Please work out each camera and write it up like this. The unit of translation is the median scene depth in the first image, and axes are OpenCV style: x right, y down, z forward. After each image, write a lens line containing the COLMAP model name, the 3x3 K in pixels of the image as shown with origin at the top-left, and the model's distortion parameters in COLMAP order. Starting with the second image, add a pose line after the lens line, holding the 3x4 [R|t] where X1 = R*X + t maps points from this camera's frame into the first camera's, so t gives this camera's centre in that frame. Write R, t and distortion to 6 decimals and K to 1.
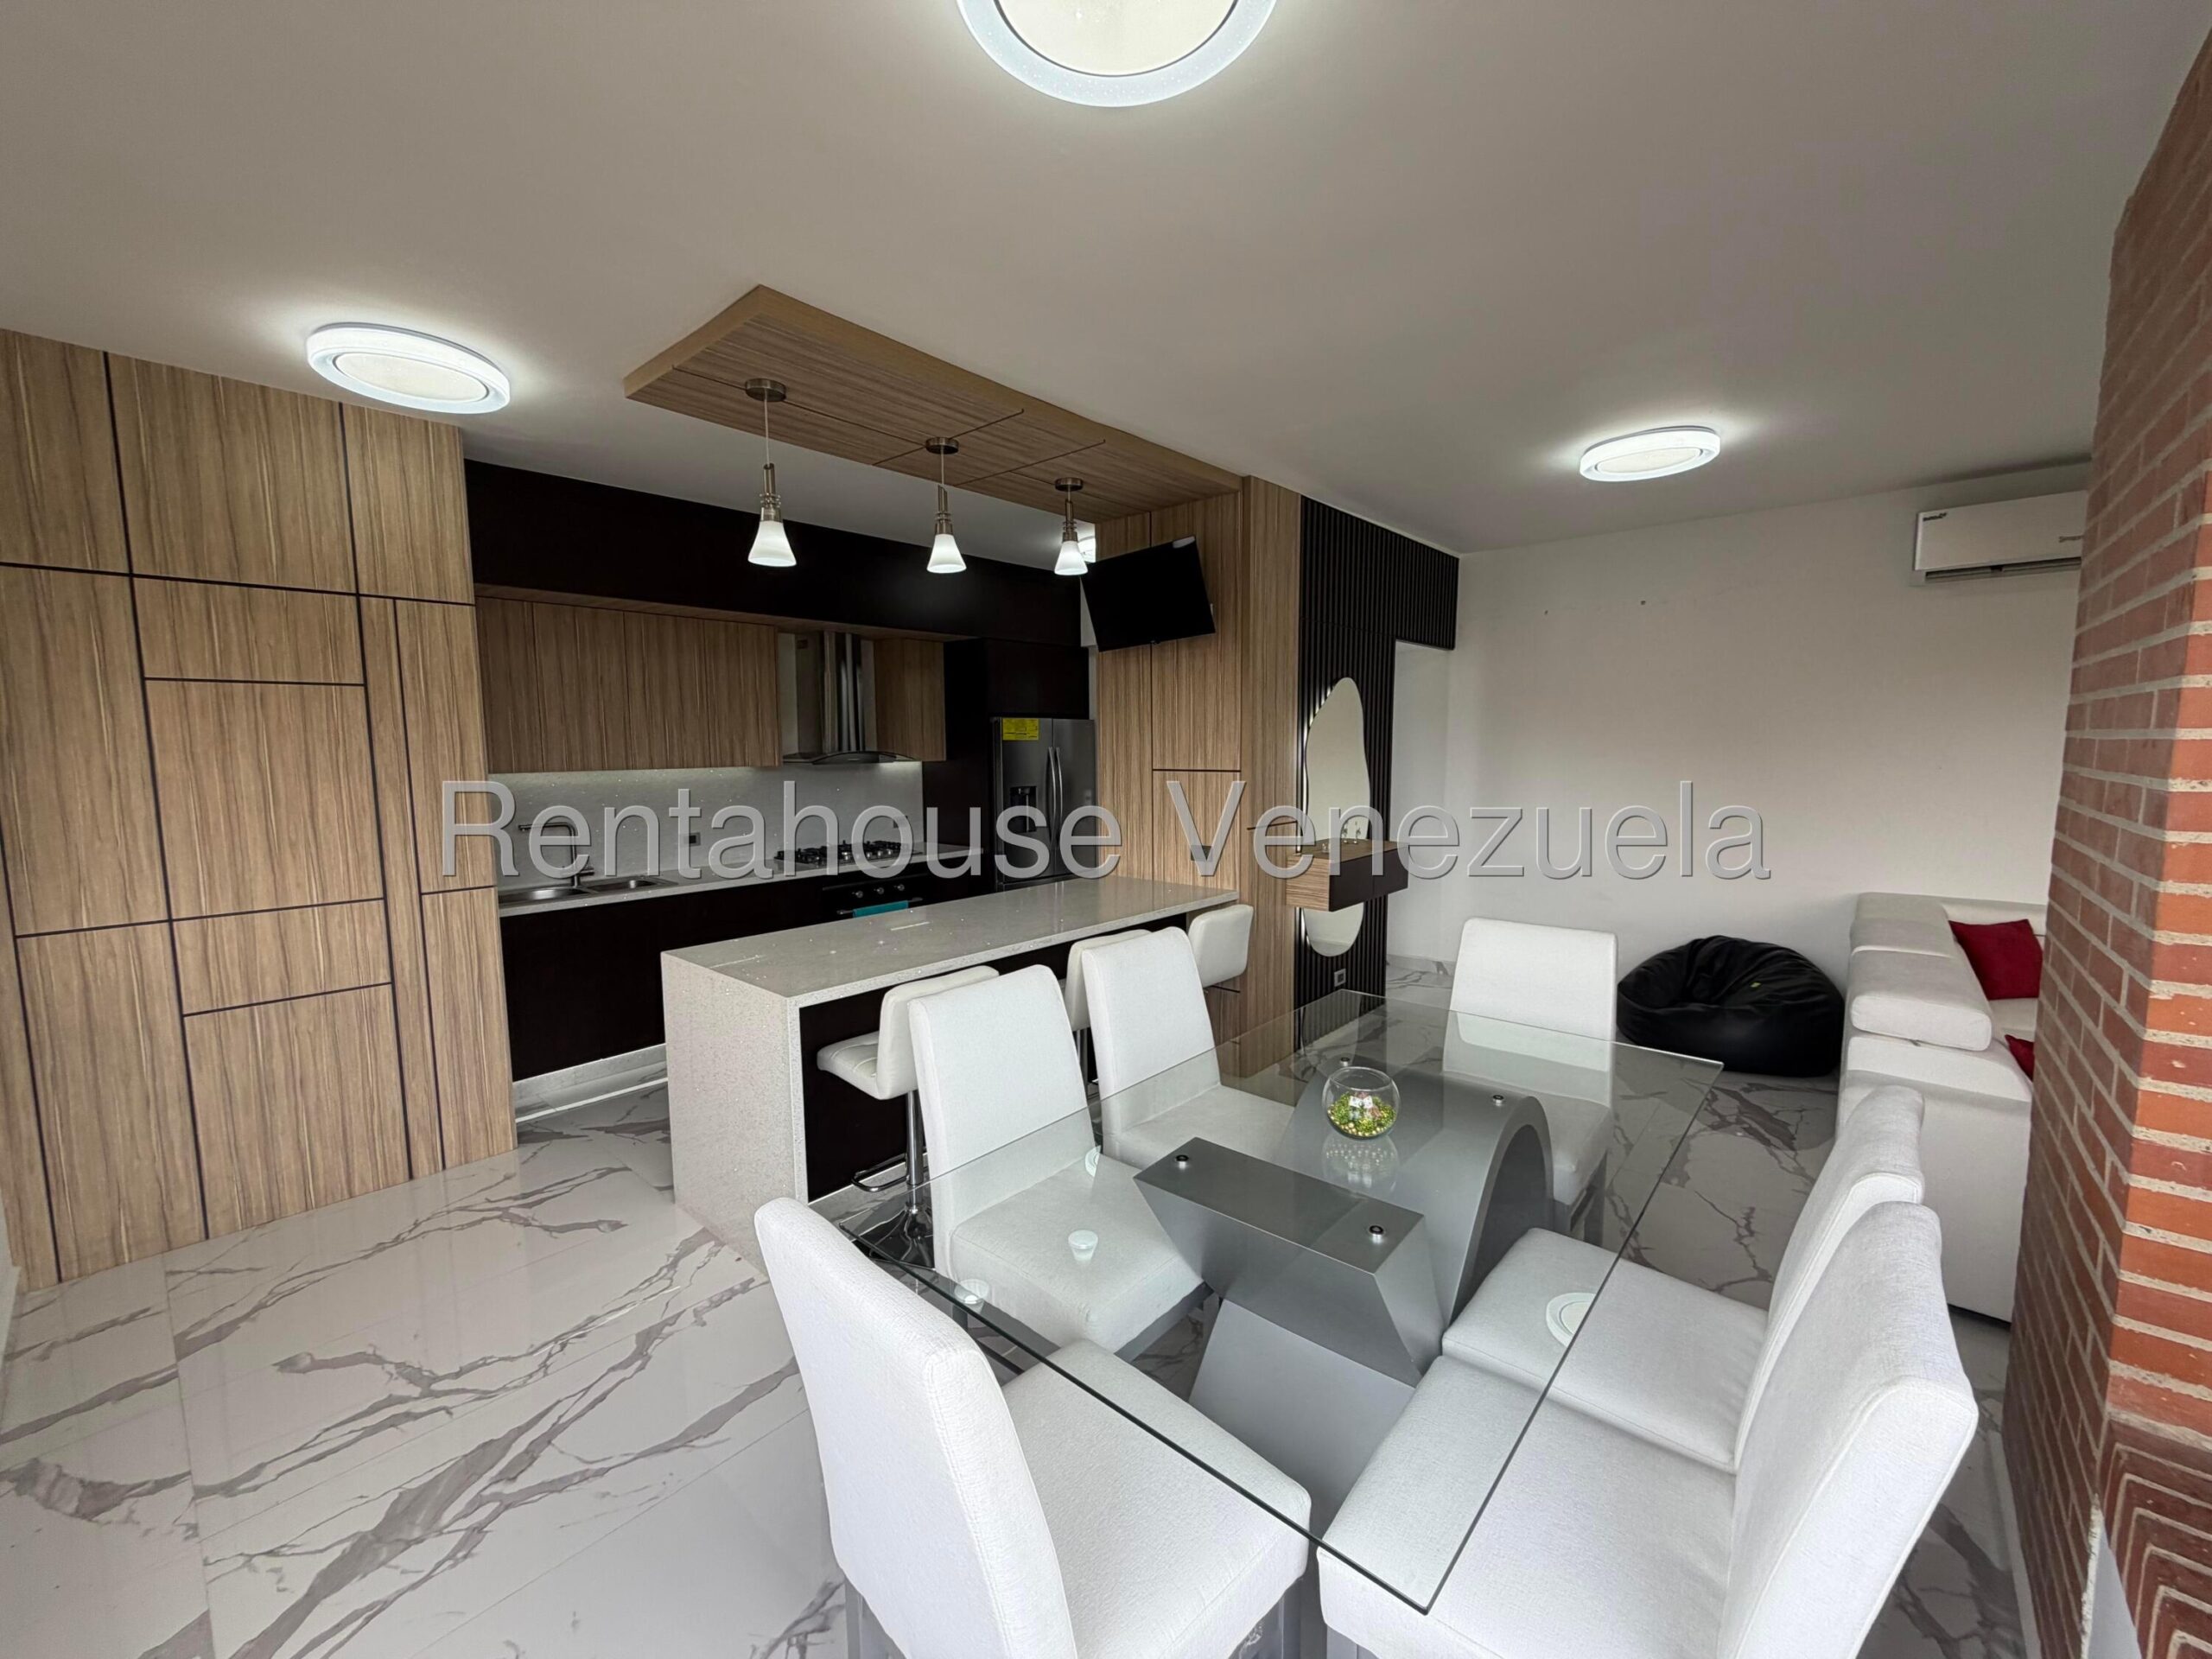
lens RADIAL K [[884.7, 0, 1099.8], [0, 884.7, 826.2], [0, 0, 1]] dist [0.000056, 0.000410]
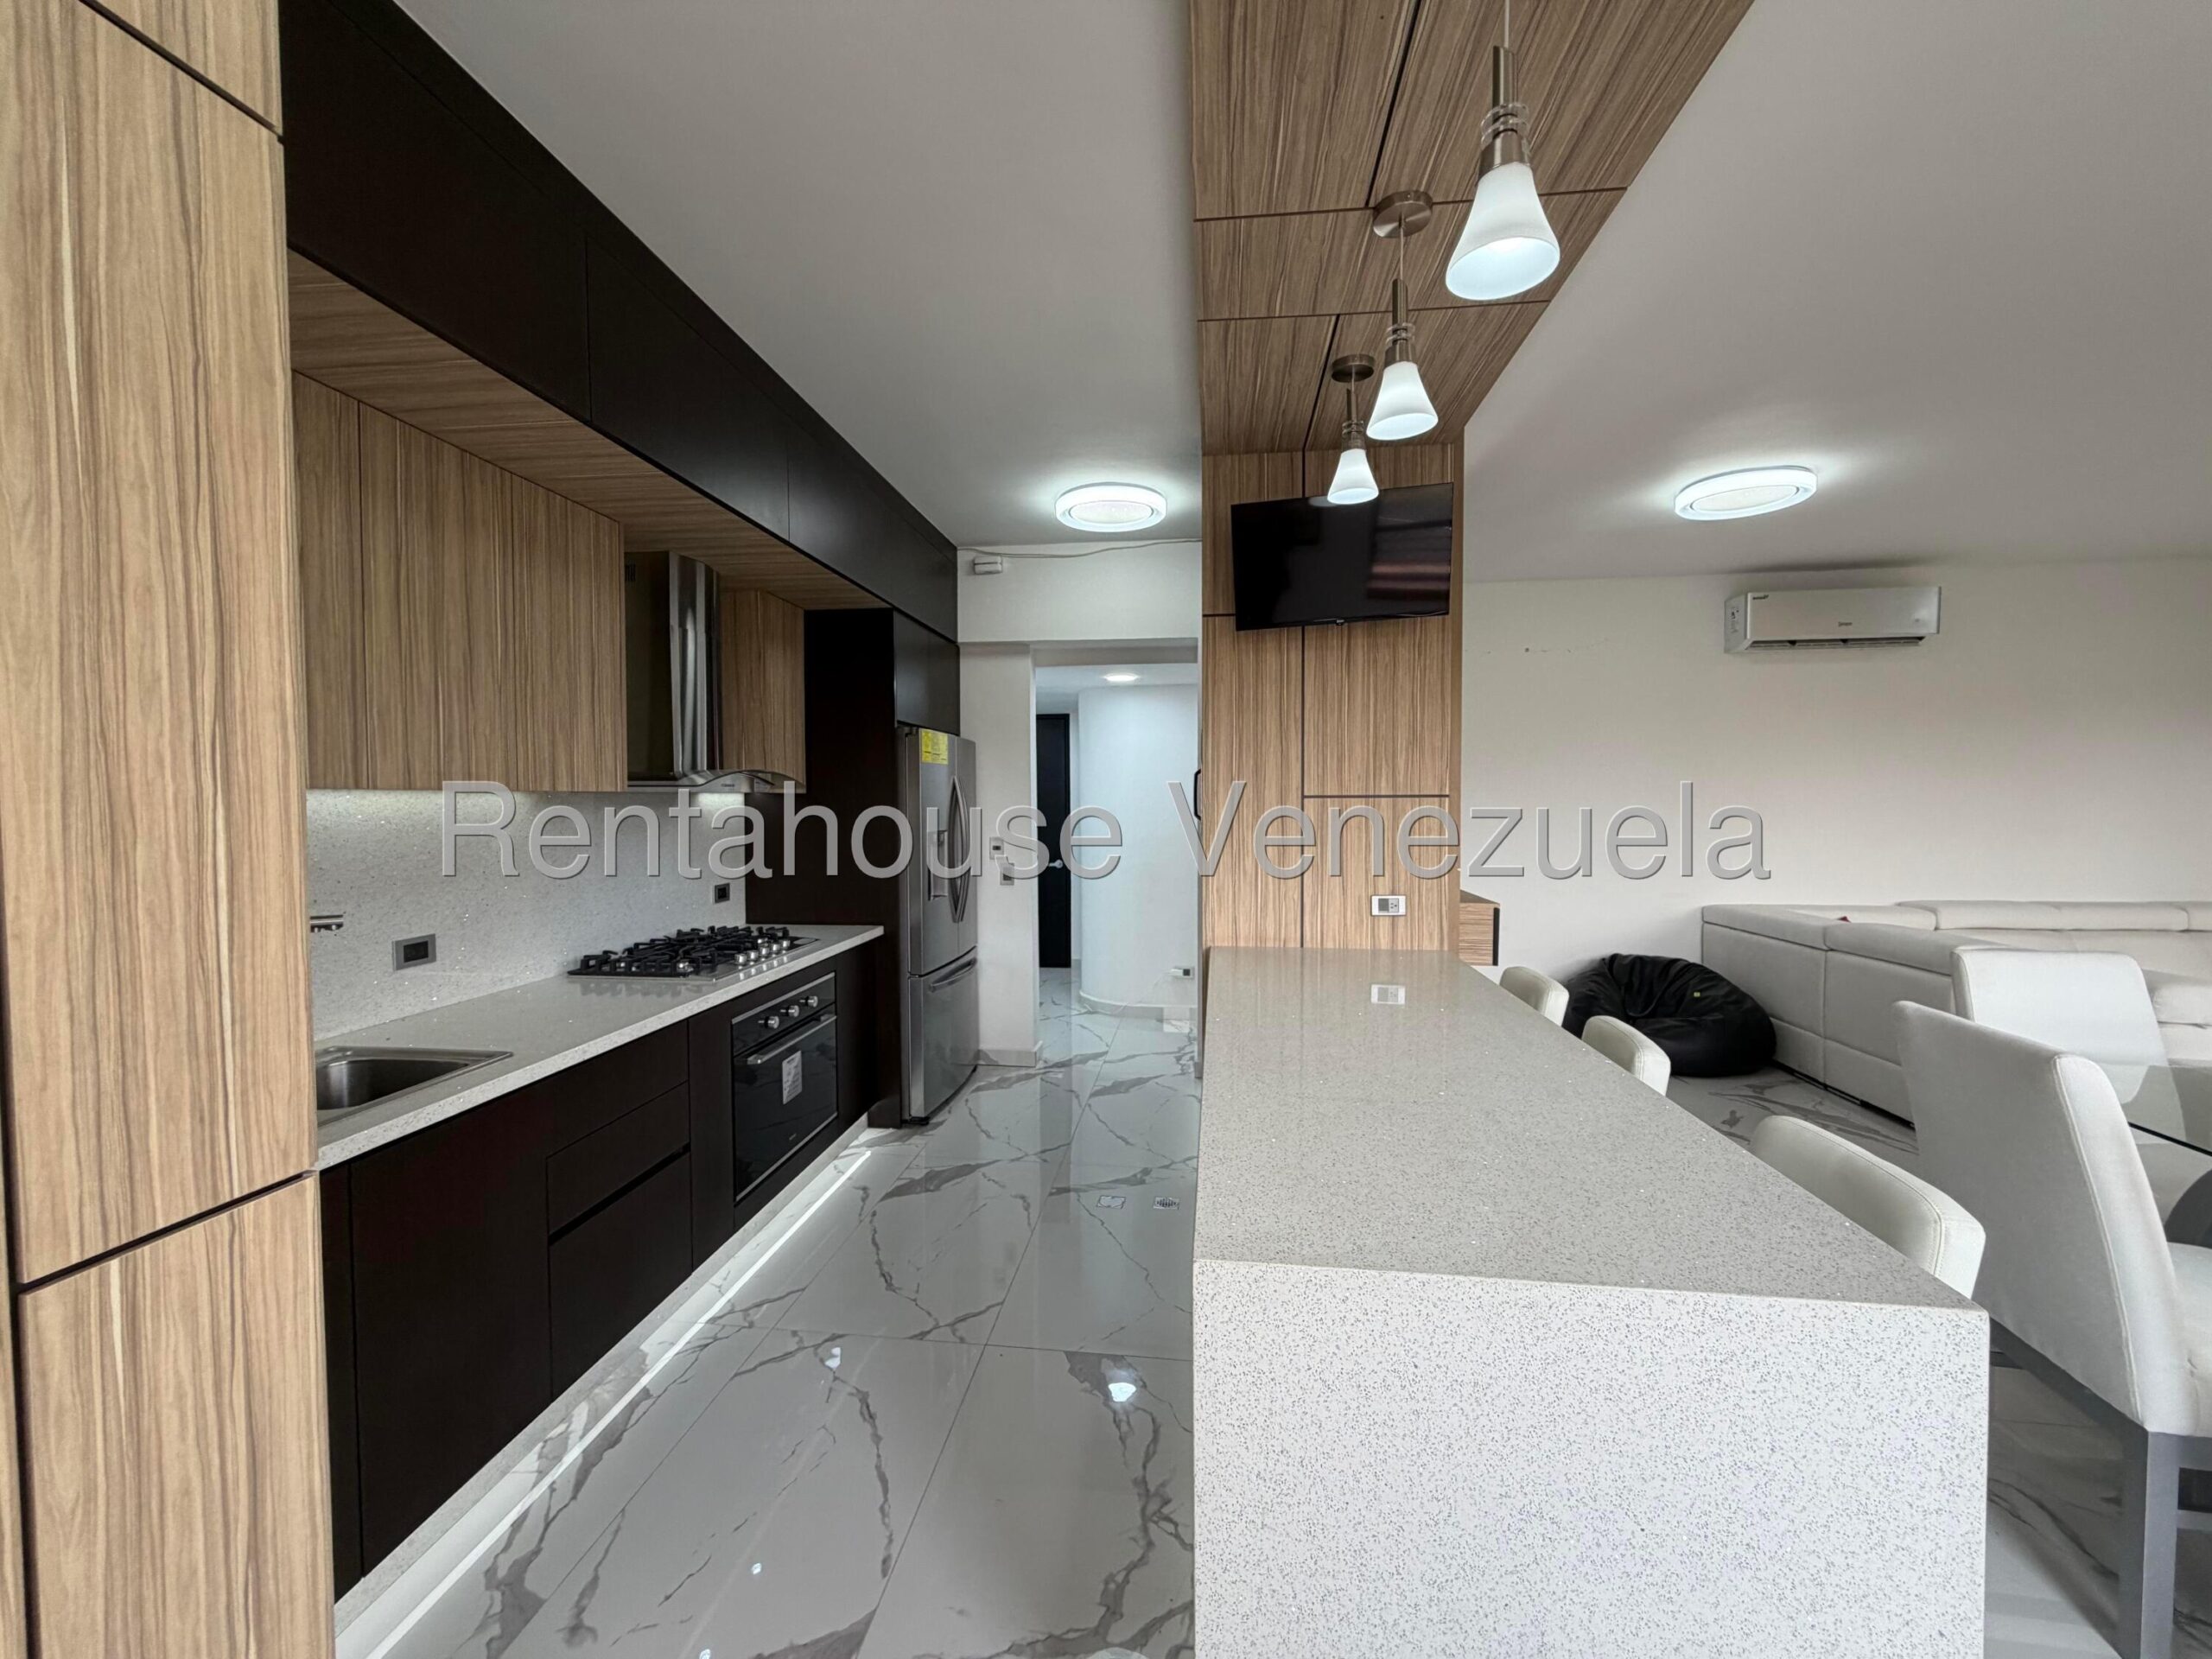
lens RADIAL K [[884.7, 0, 1099.5], [0, 884.7, 826.4], [0, 0, 1]] dist [0.000056, 0.000410]
pose [[0.826838, -0.011457, 0.562323, -0.520034], [0.048375, 0.997536, -0.050806, -0.010395], [-0.560355, 0.069211, 0.825356, 0.515288]]
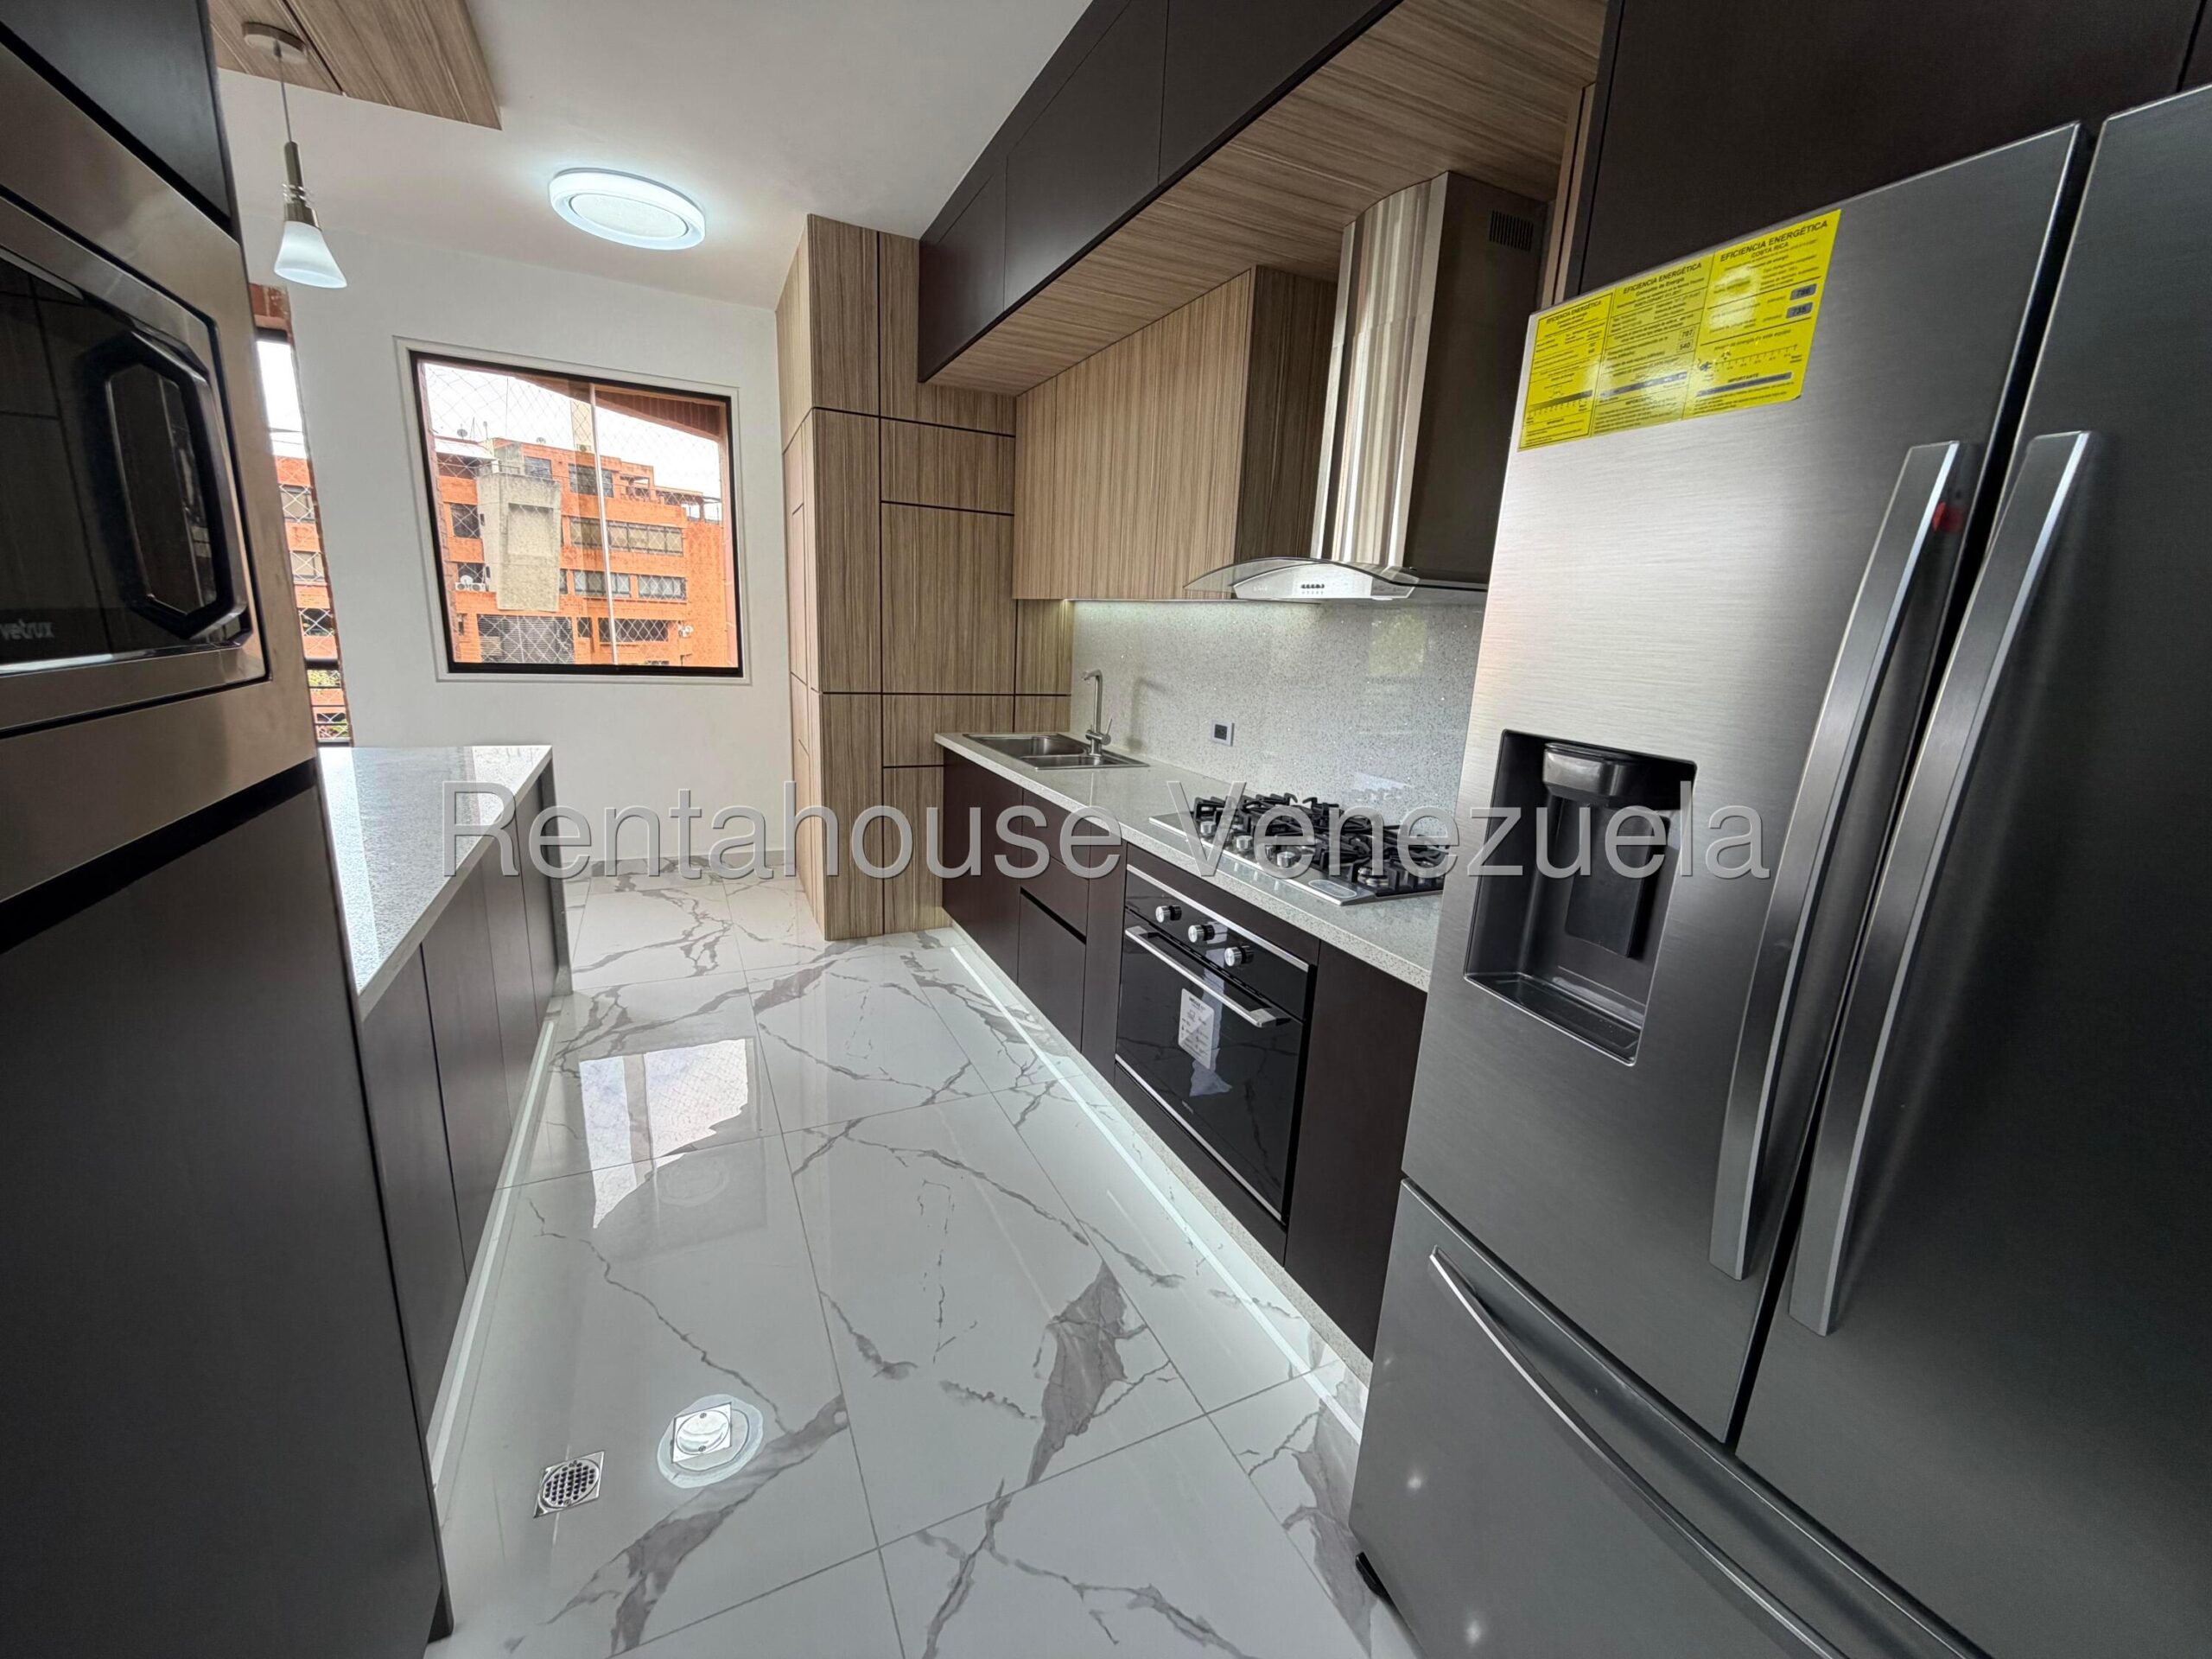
lens RADIAL K [[884.7, 0, 1101.7], [0, 884.7, 828.5], [0, 0, 1]] dist [0.000056, 0.000410]
pose [[-0.383564, 0.204450, -0.900599, 0.131742], [-0.131182, 0.953237, 0.272270, -0.088317], [0.914150, 0.222575, -0.338807, 1.384320]]
